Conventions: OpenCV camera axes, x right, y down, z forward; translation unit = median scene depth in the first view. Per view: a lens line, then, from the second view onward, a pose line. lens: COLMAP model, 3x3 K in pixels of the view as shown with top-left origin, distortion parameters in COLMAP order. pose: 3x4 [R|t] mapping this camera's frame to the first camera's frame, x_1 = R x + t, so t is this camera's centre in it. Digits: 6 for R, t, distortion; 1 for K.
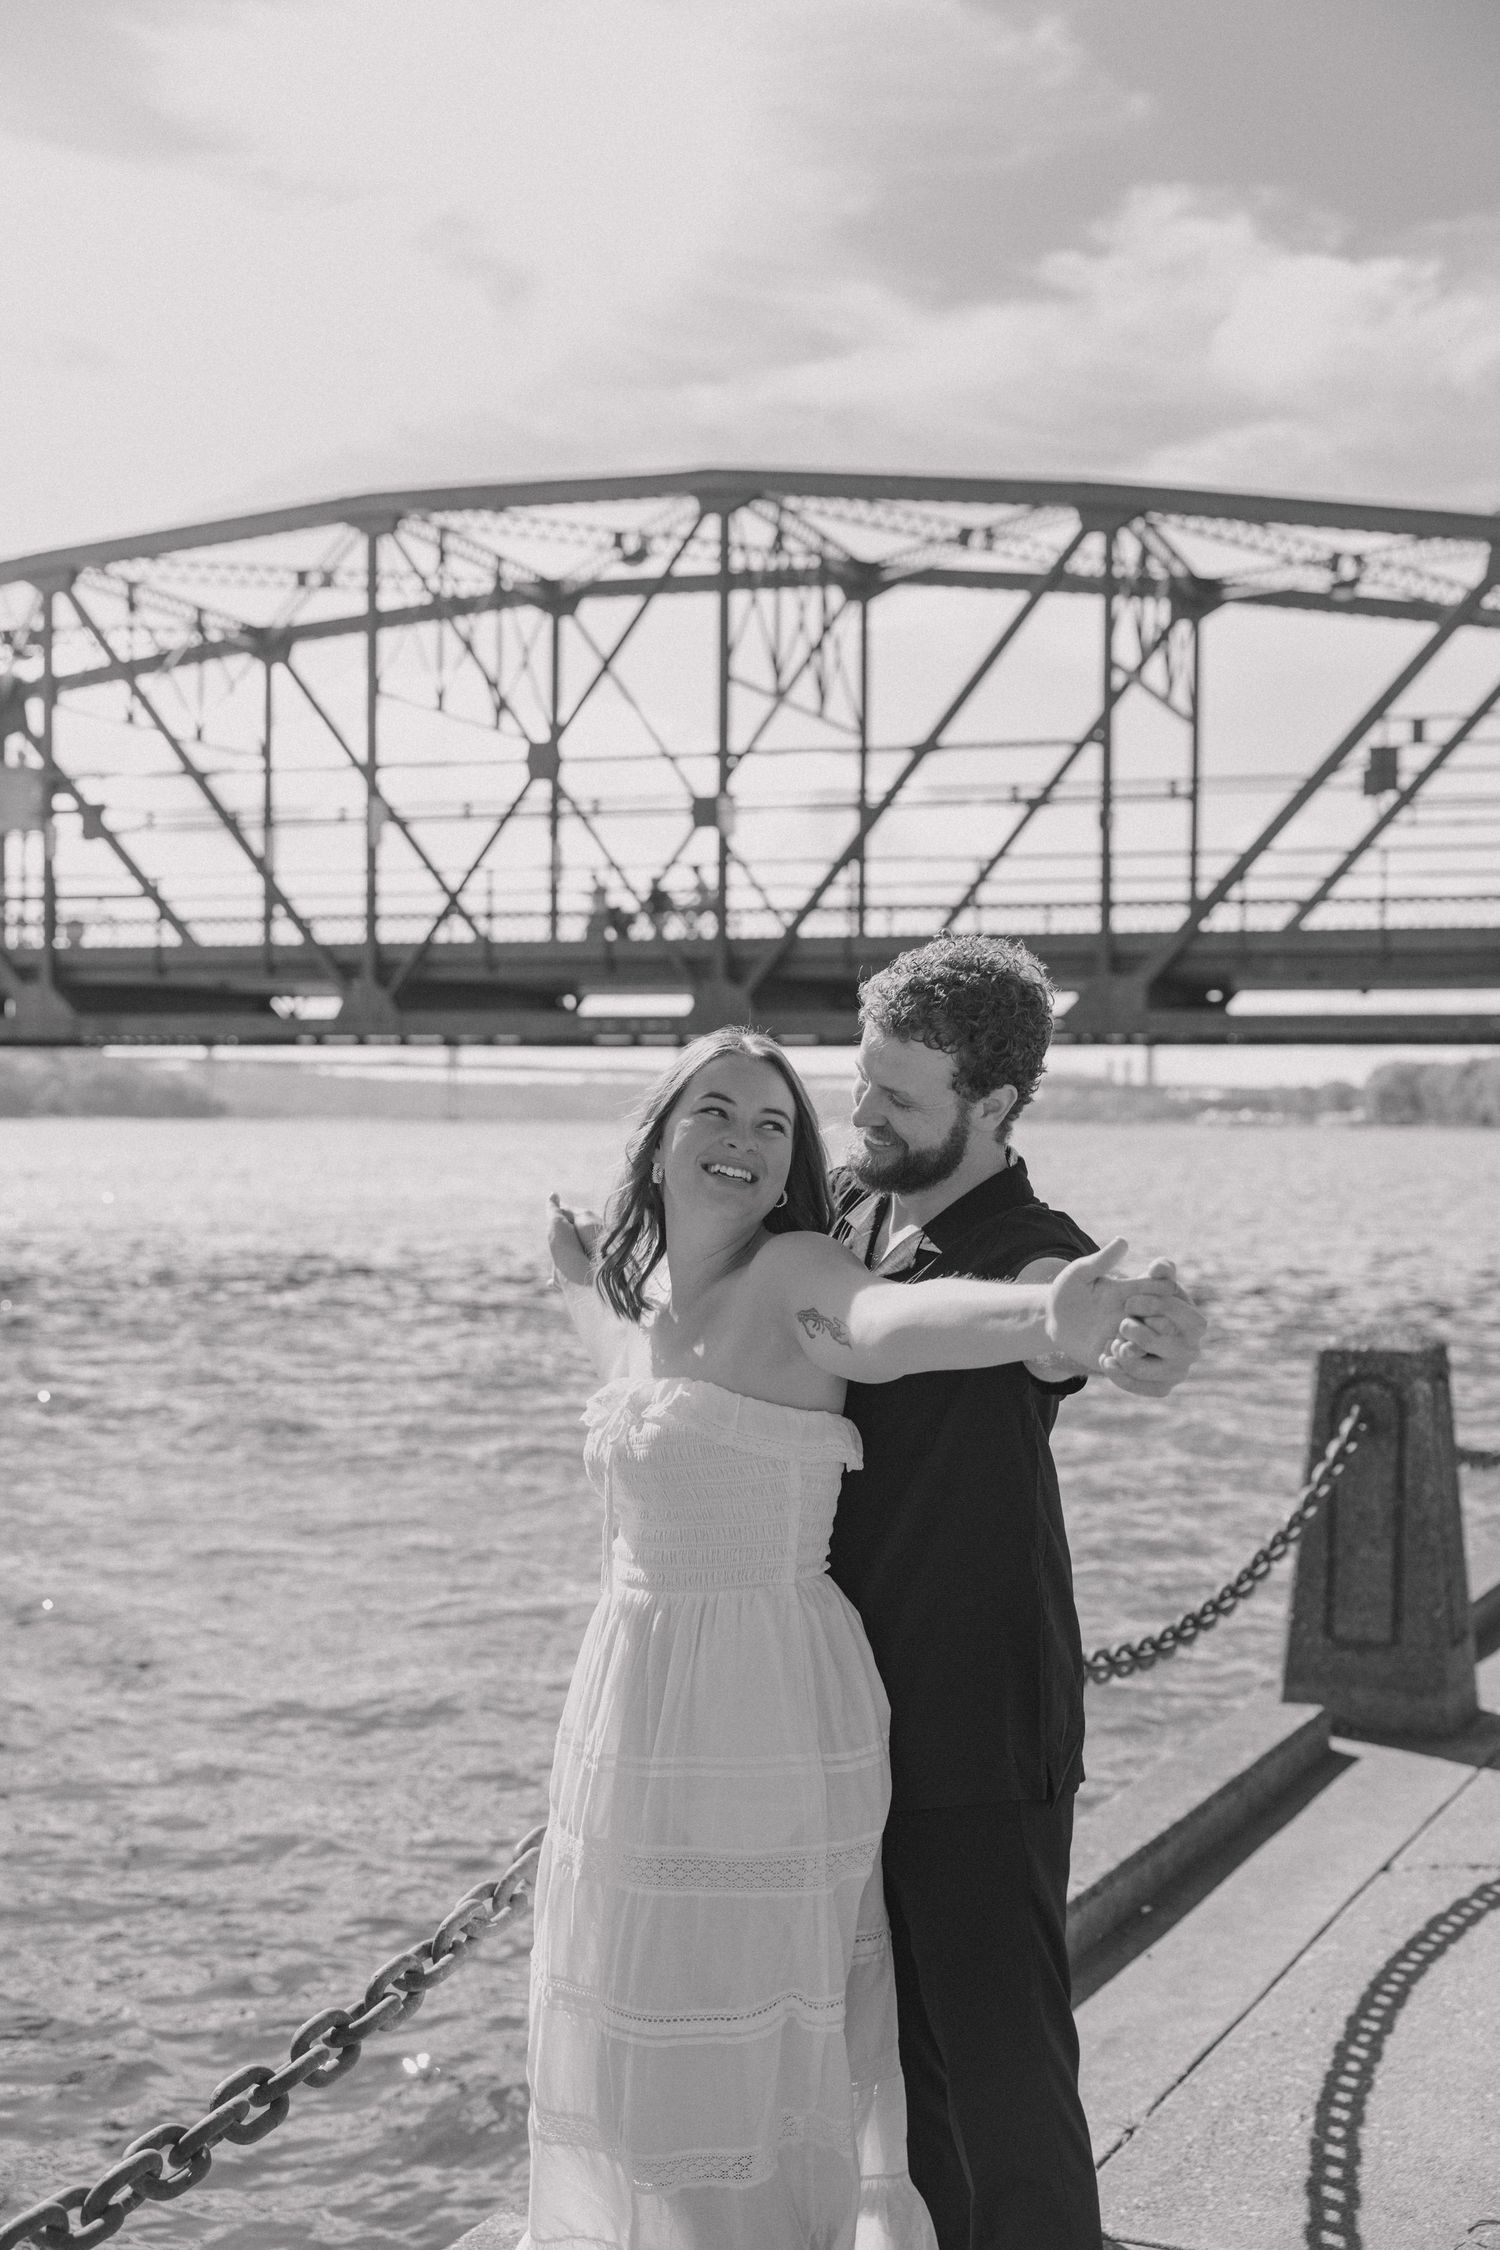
lens RADIAL K [[2866.8, 0, 764.3], [0, 2866.8, 1167.4], [0, 0, 1]] dist [0.023533, 0.000000]
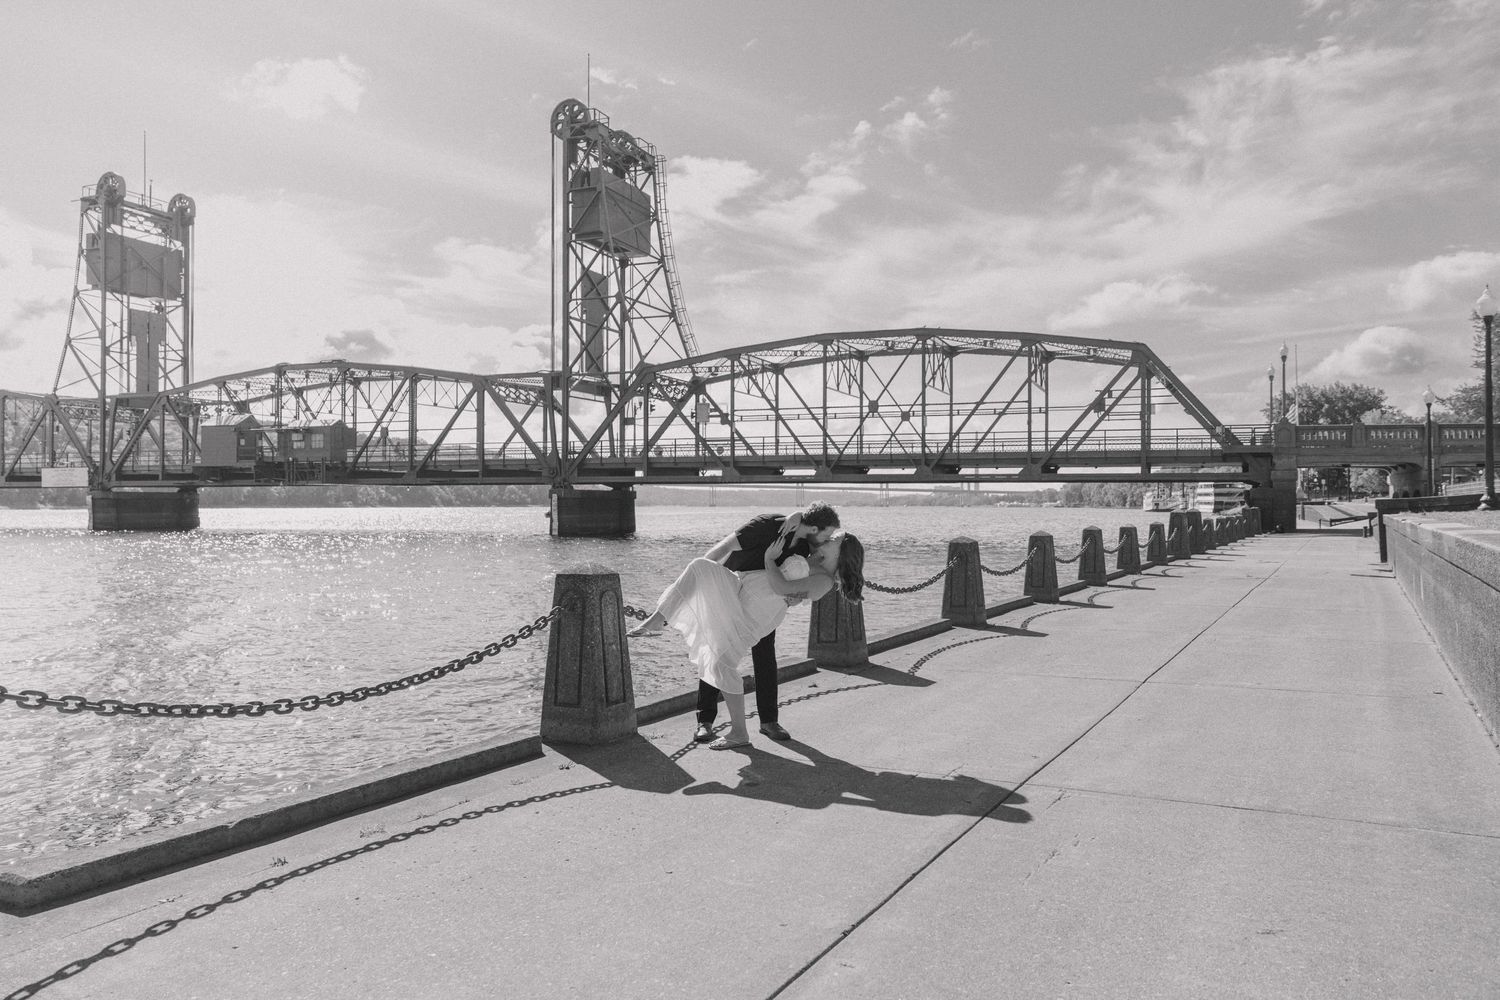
lens RADIAL K [[1107.4, 0, 777.0], [0, 1107.4, 477.9], [0, 0, 1]] dist [-0.011650, 0.032881]
pose [[0.999056, -0.004731, -0.043173, -0.131954], [0.002945, 0.999141, -0.041338, 0.008865], [0.043332, 0.041172, 0.998212, -0.402918]]
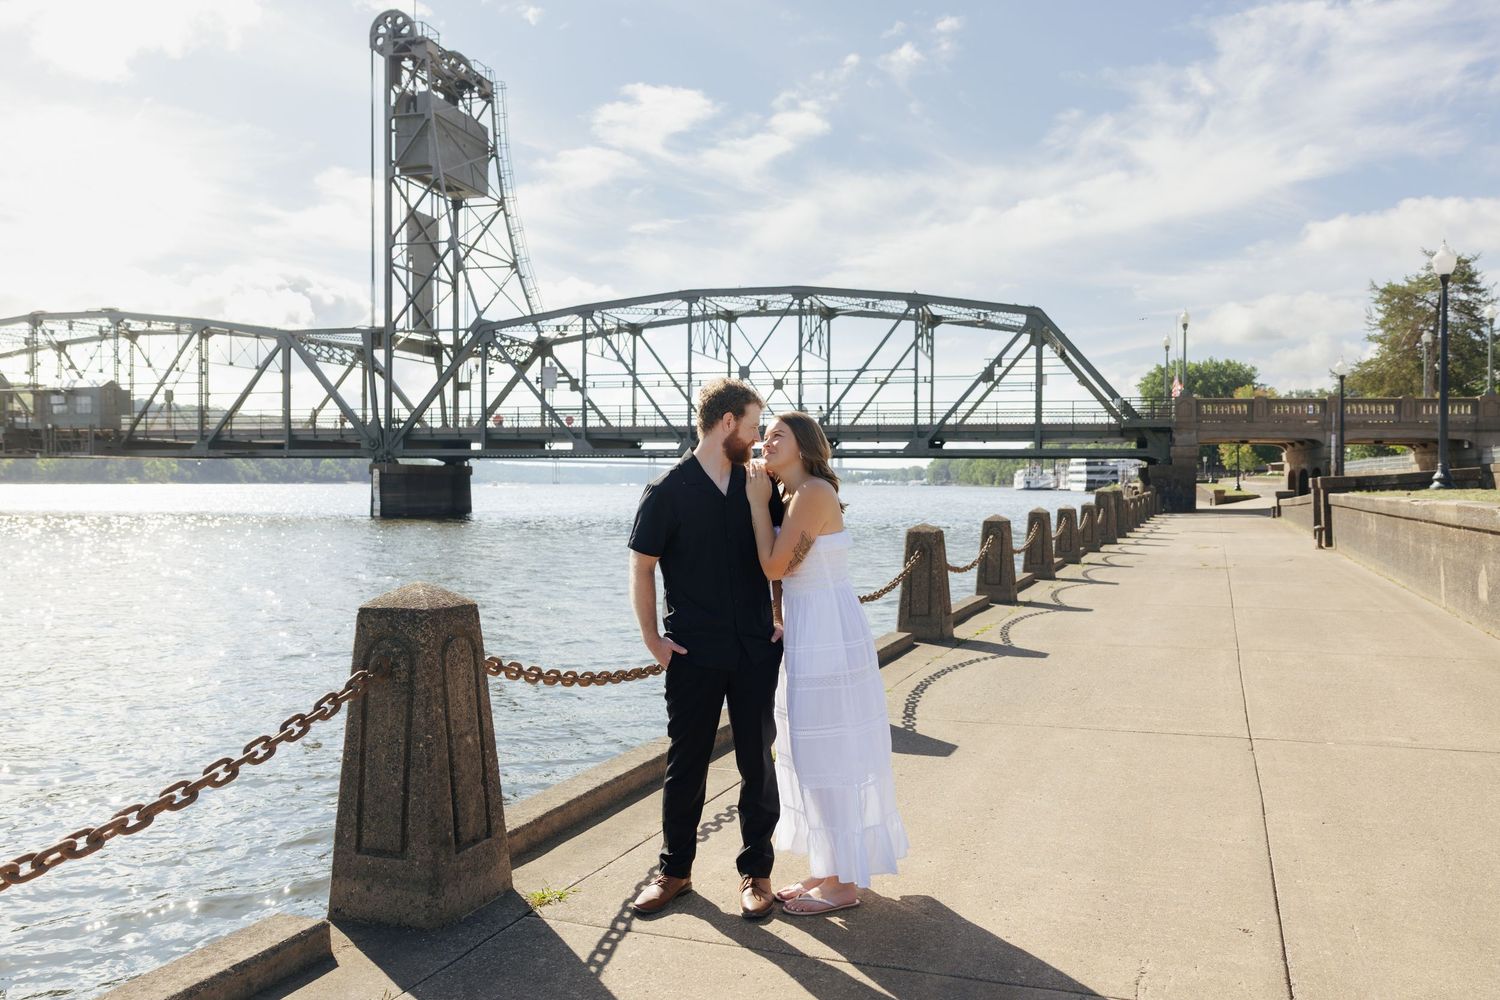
lens RADIAL K [[1188.8, 0, 780.8], [0, 1188.8, 488.6], [0, 0, 1]] dist [-0.005137, 0.007103]
pose [[0.996312, -0.001887, 0.085785, -0.144320], [0.002887, 0.999929, -0.011531, 0.008048], [-0.085758, 0.011736, 0.996247, -0.346804]]
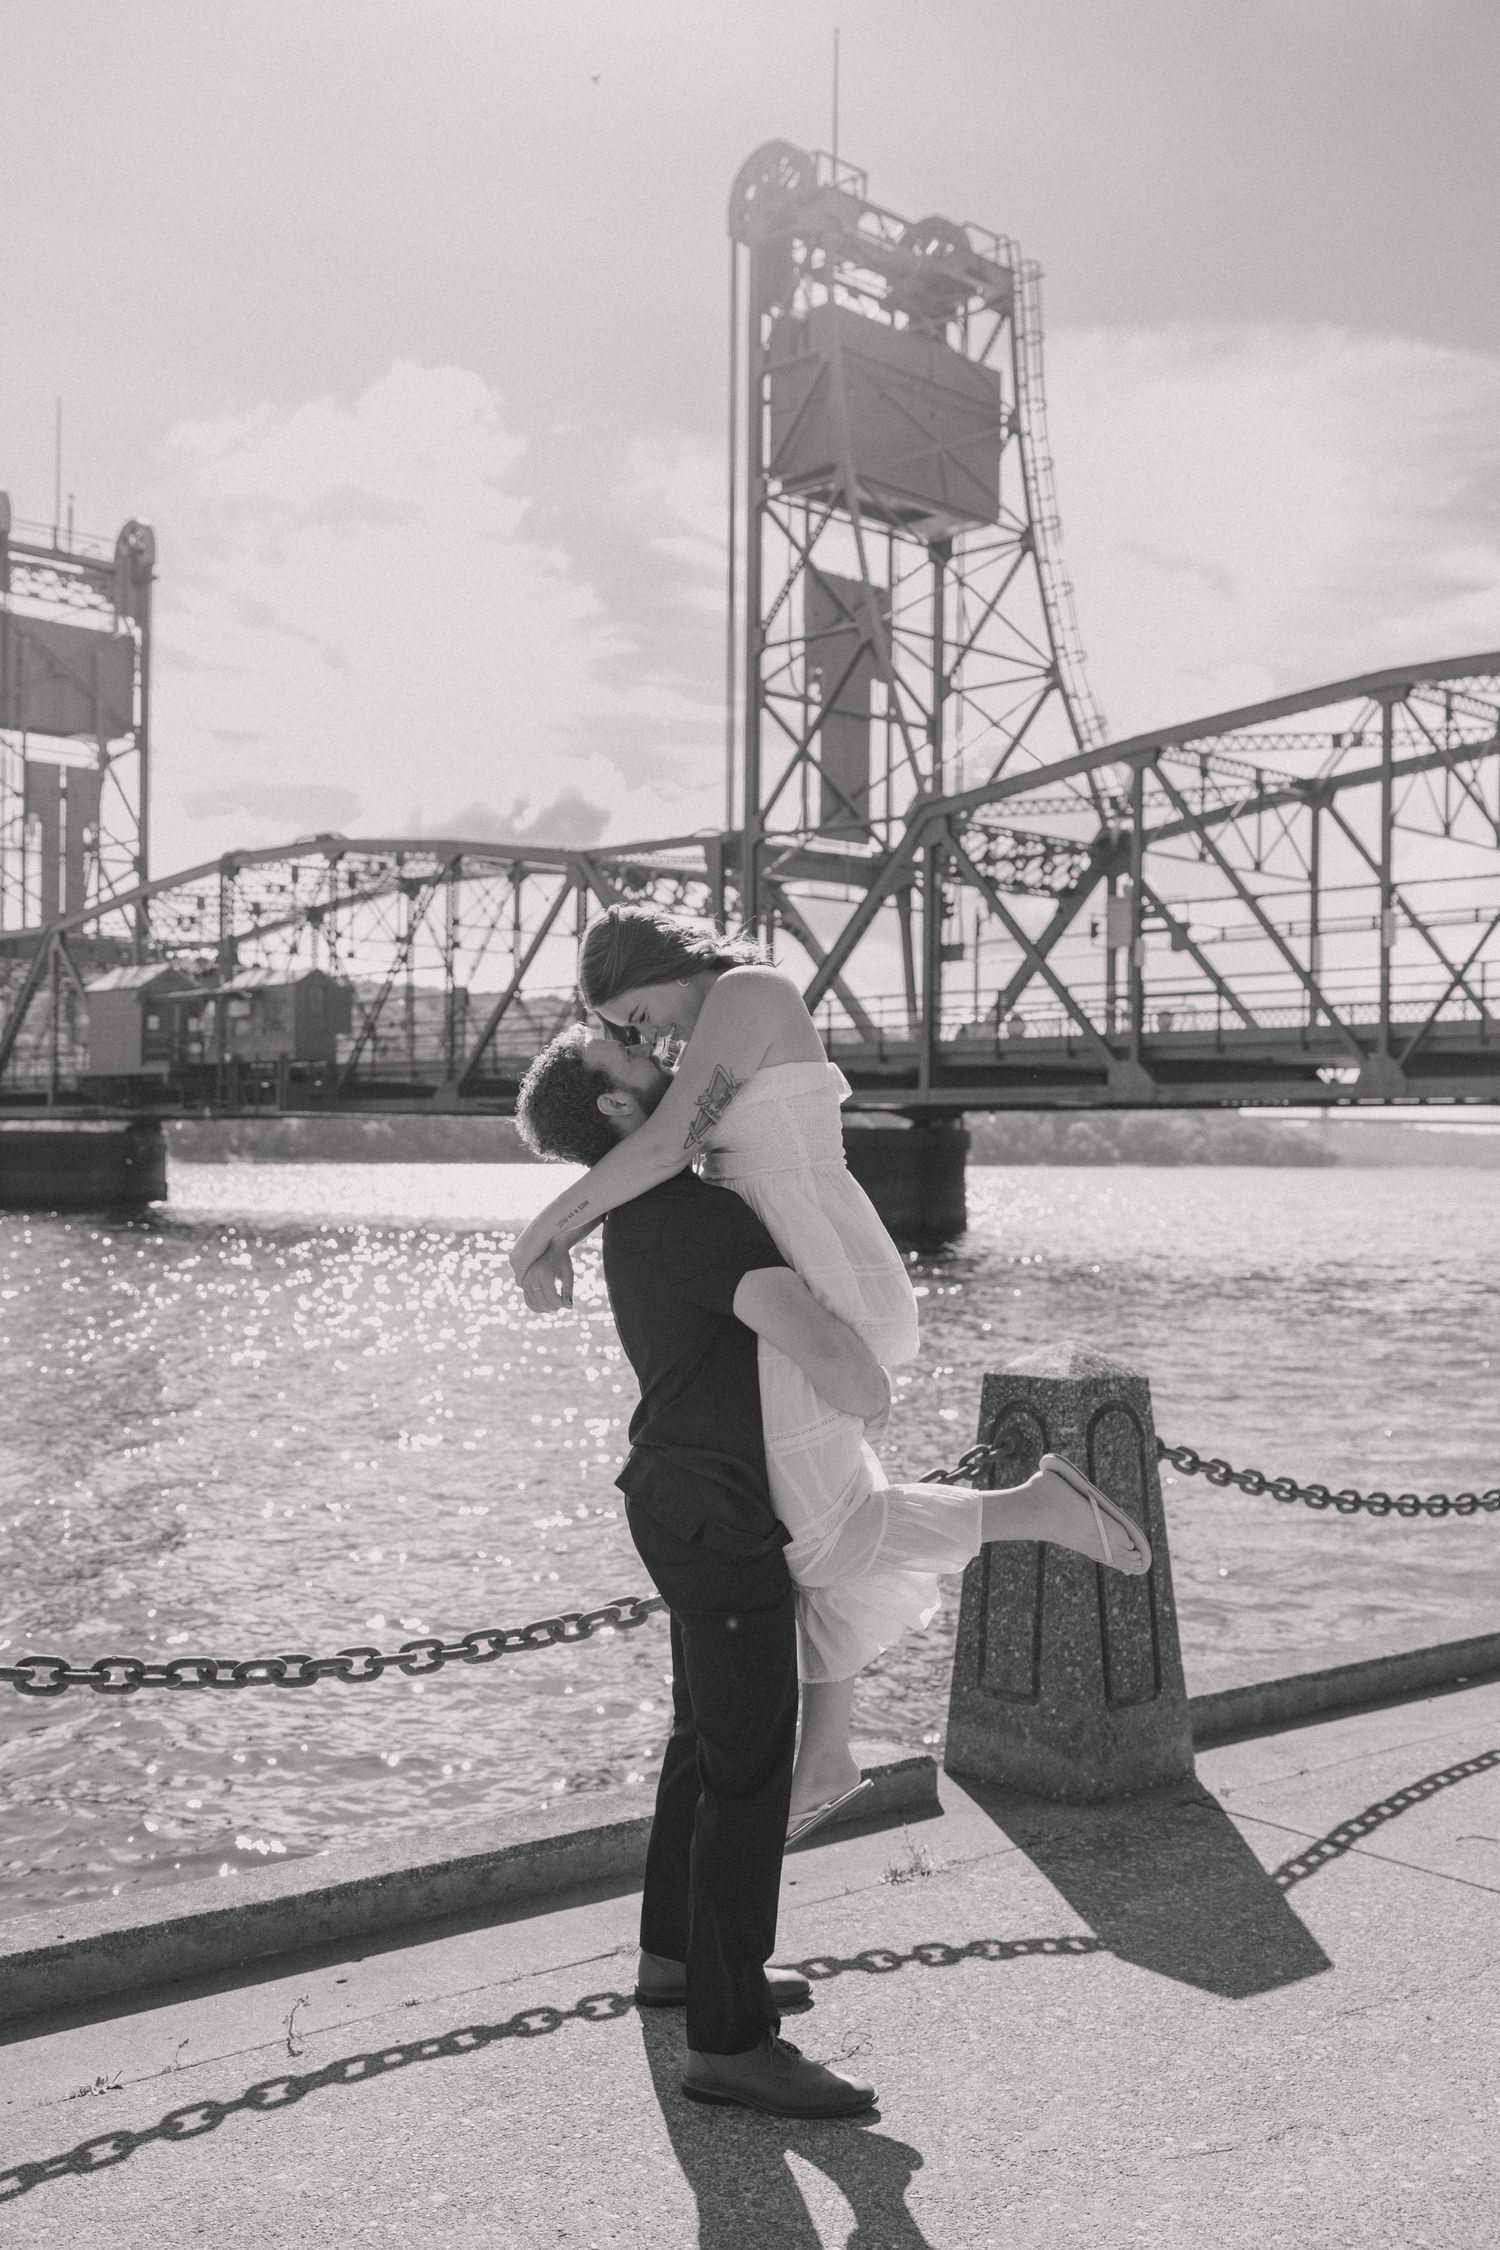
lens RADIAL K [[2268.3, 0, 685.8], [0, 2268.3, 1127.4], [0, 0, 1]] dist [-0.002535, 0.000000]
pose [[0.892963, -0.003650, -0.450115, 0.035879], [-0.011644, 0.999445, -0.031204, 0.001825], [0.449980, 0.033105, 0.892425, -0.026611]]
